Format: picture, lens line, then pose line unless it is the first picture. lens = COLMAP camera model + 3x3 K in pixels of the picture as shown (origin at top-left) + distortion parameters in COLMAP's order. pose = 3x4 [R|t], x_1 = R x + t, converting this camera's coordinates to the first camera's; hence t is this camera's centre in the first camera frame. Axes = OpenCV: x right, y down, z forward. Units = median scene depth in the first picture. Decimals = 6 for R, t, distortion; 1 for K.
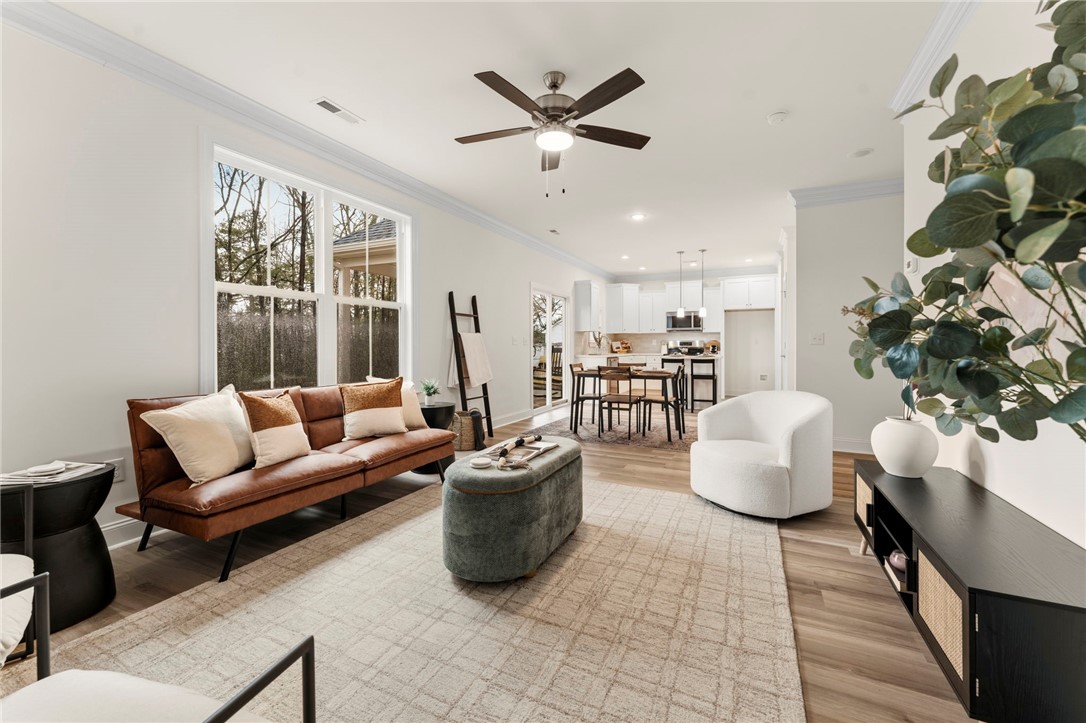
lens RADIAL K [[439.2, 0, 547.8], [0, 439.2, 342.4], [0, 0, 1]] dist [-0.002406, -0.000174]
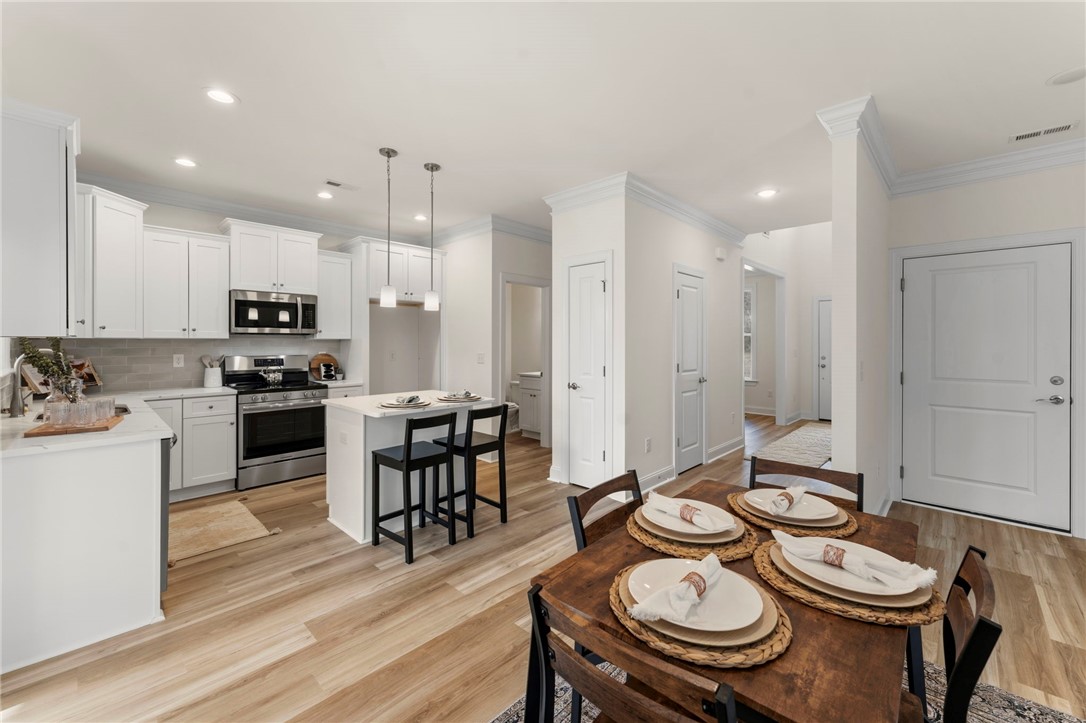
lens RADIAL K [[439.2, 0, 547.8], [0, 439.2, 342.4], [0, 0, 1]] dist [-0.002406, -0.000174]
pose [[0.306427, 0.004247, 0.951885, -0.080120], [-0.010560, 0.999944, -0.001062, -0.043456], [-0.951836, -0.009727, 0.306455, 1.228997]]
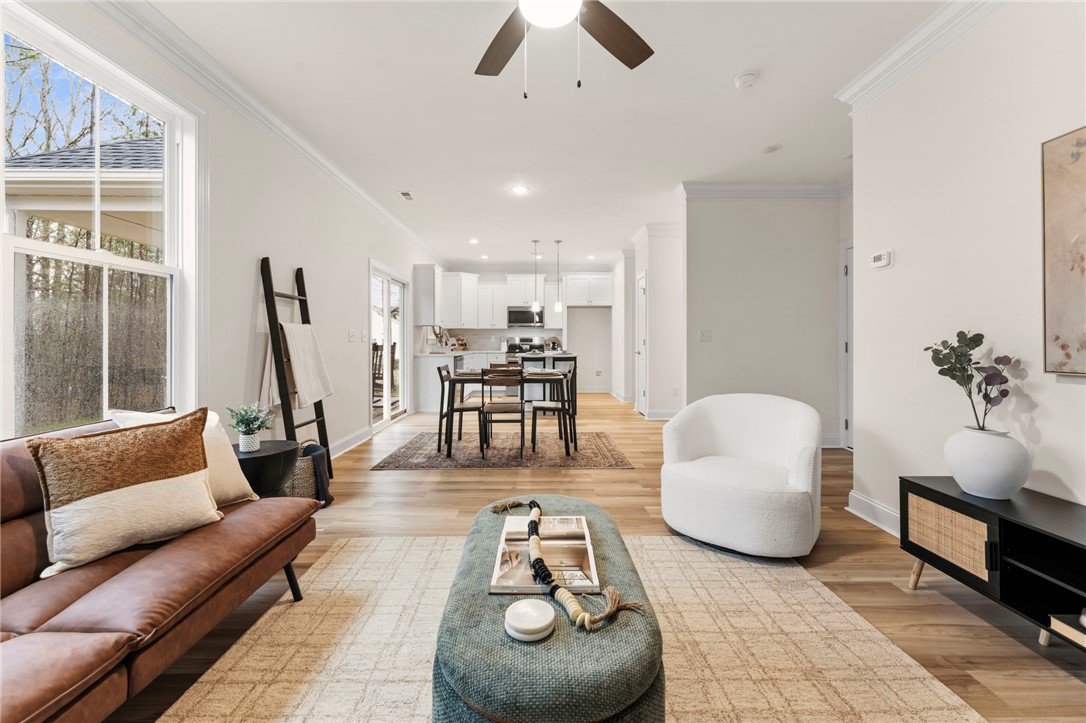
lens RADIAL K [[442.6, 0, 551.7], [0, 442.6, 338.1], [0, 0, 1]] dist [0.000669, -0.000230]
pose [[0.896050, 0.003139, 0.443942, -0.133454], [-0.002686, 0.999995, -0.001650, -0.000112], [-0.443945, 0.000286, 0.896054, 0.246806]]
